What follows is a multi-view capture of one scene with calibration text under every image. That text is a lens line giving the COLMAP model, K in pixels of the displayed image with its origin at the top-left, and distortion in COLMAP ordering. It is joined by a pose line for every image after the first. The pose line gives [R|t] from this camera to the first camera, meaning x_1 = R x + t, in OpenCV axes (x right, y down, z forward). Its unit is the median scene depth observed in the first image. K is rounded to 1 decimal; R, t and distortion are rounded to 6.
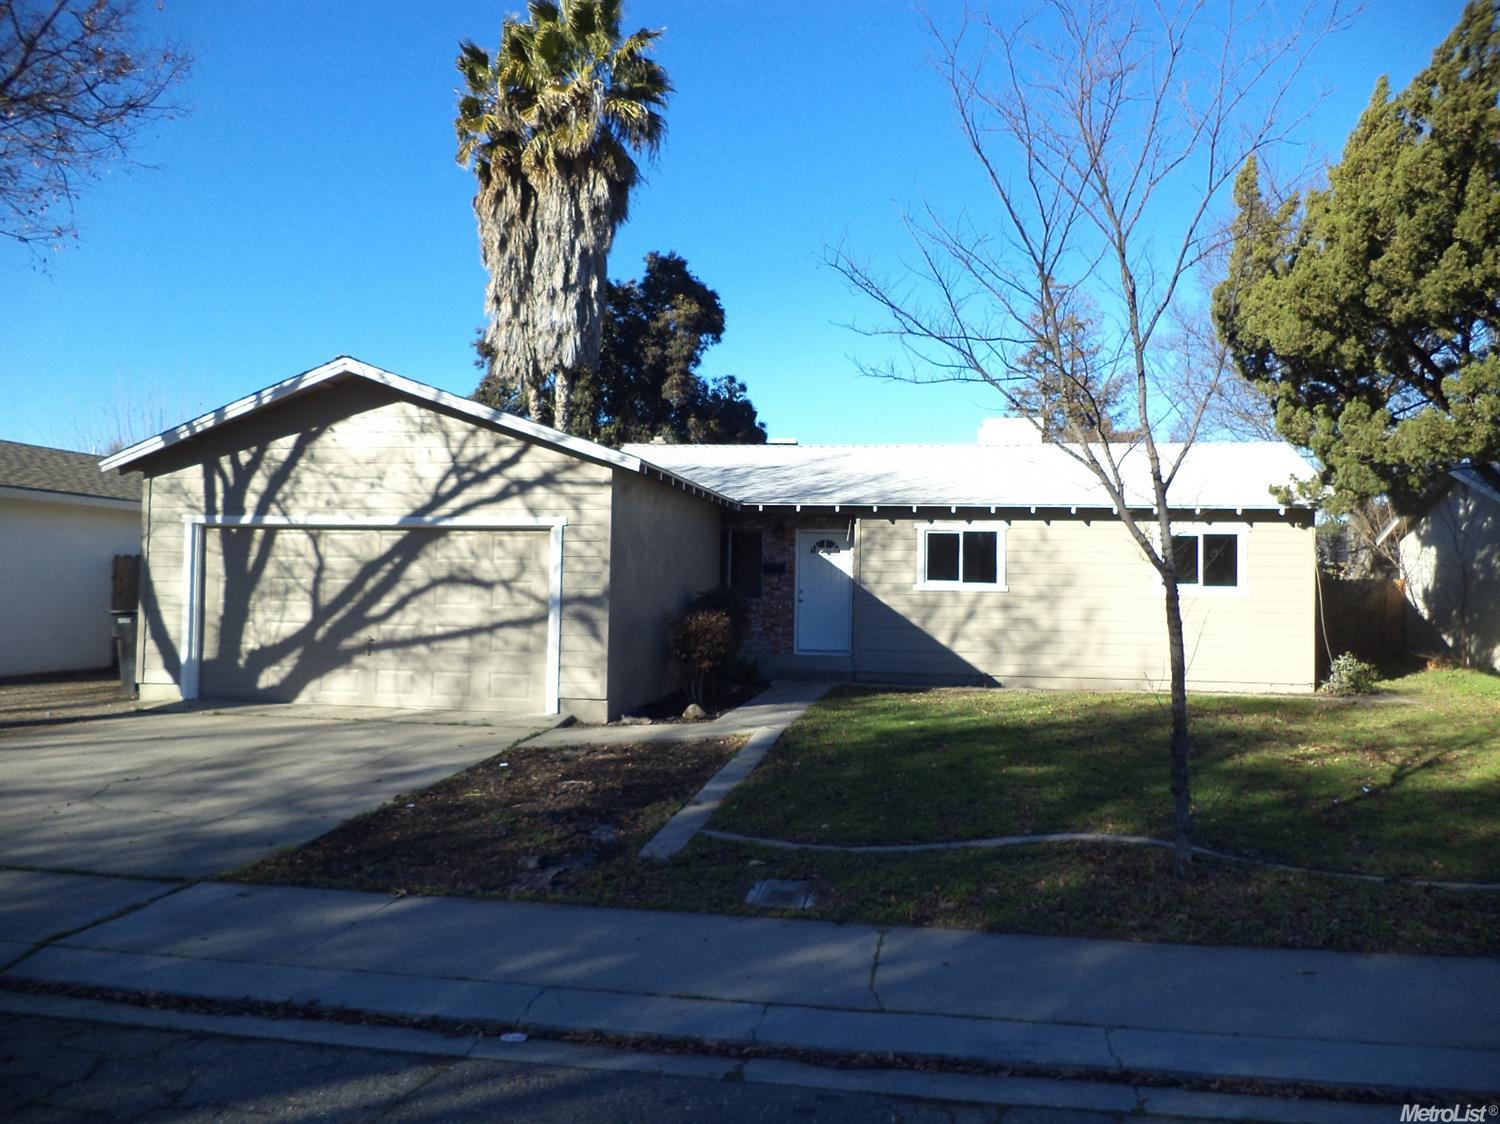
lens RADIAL K [[1209.5, 0, 748.3], [0, 1209.5, 558.0], [0, 0, 1]] dist [-0.014994, -0.003185]
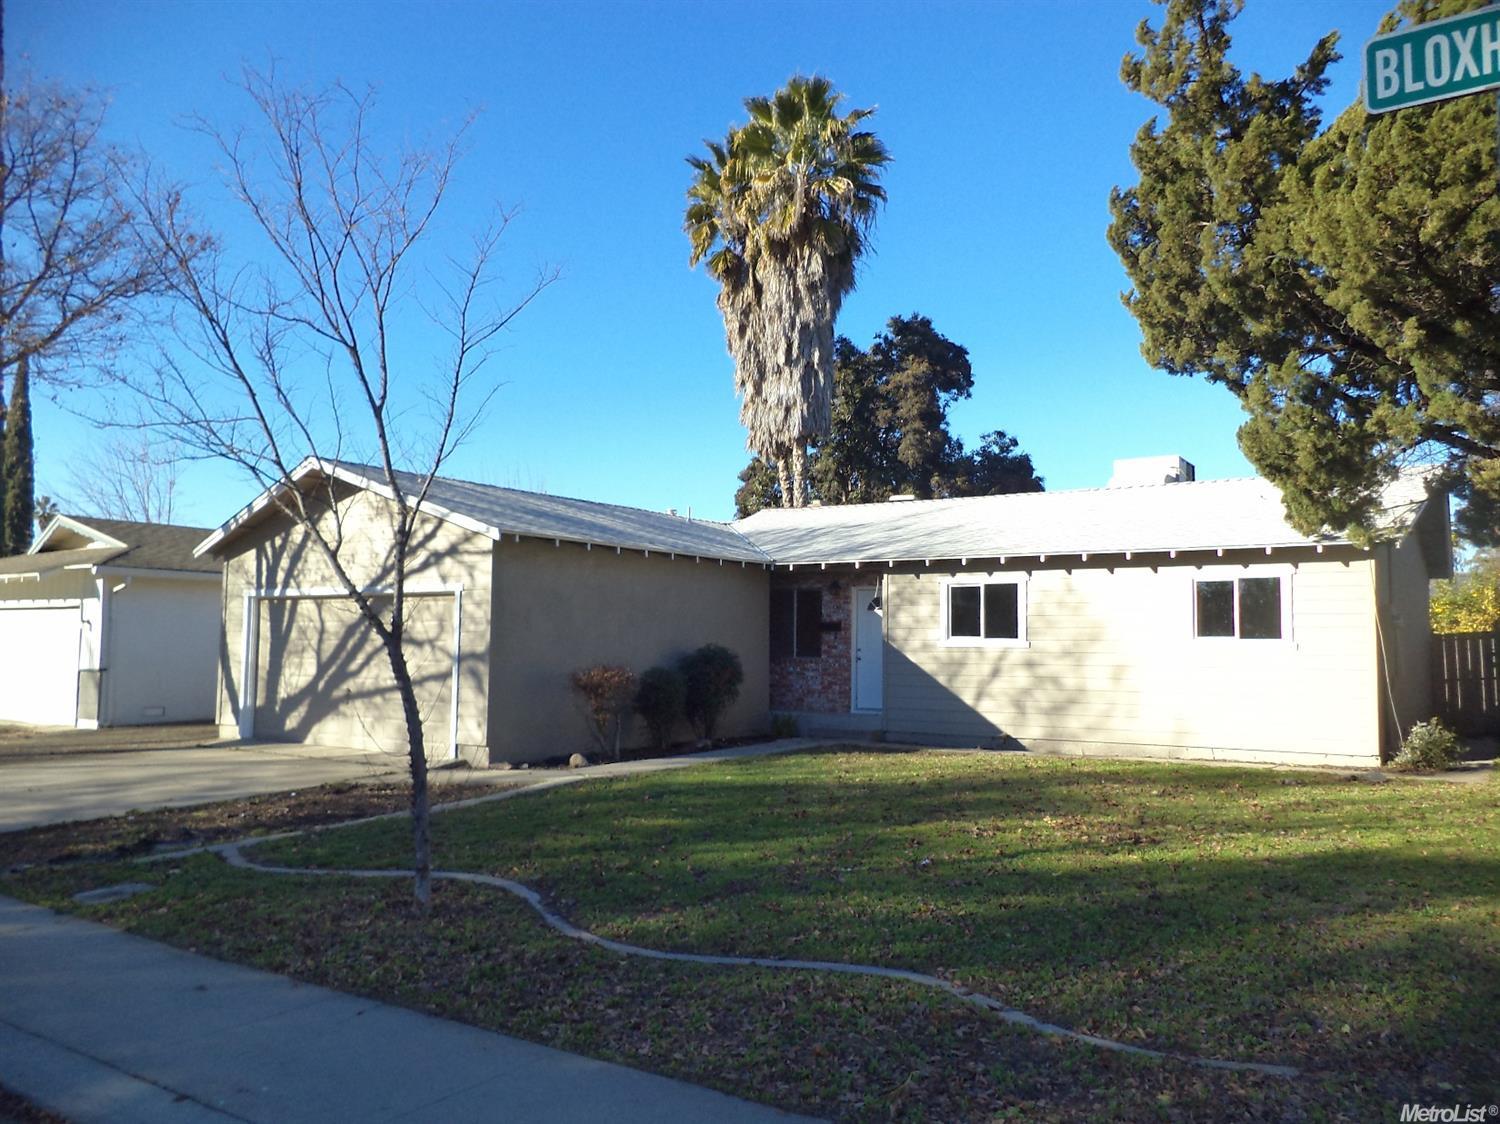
lens RADIAL K [[1209.5, 0, 746.6], [0, 1209.5, 562.7], [0, 0, 1]] dist [-0.014994, -0.003185]
pose [[0.902992, -0.037055, -0.428056, 0.425740], [0.016202, 0.998502, -0.052258, 0.007846], [0.429351, 0.040253, 0.902240, 0.070432]]
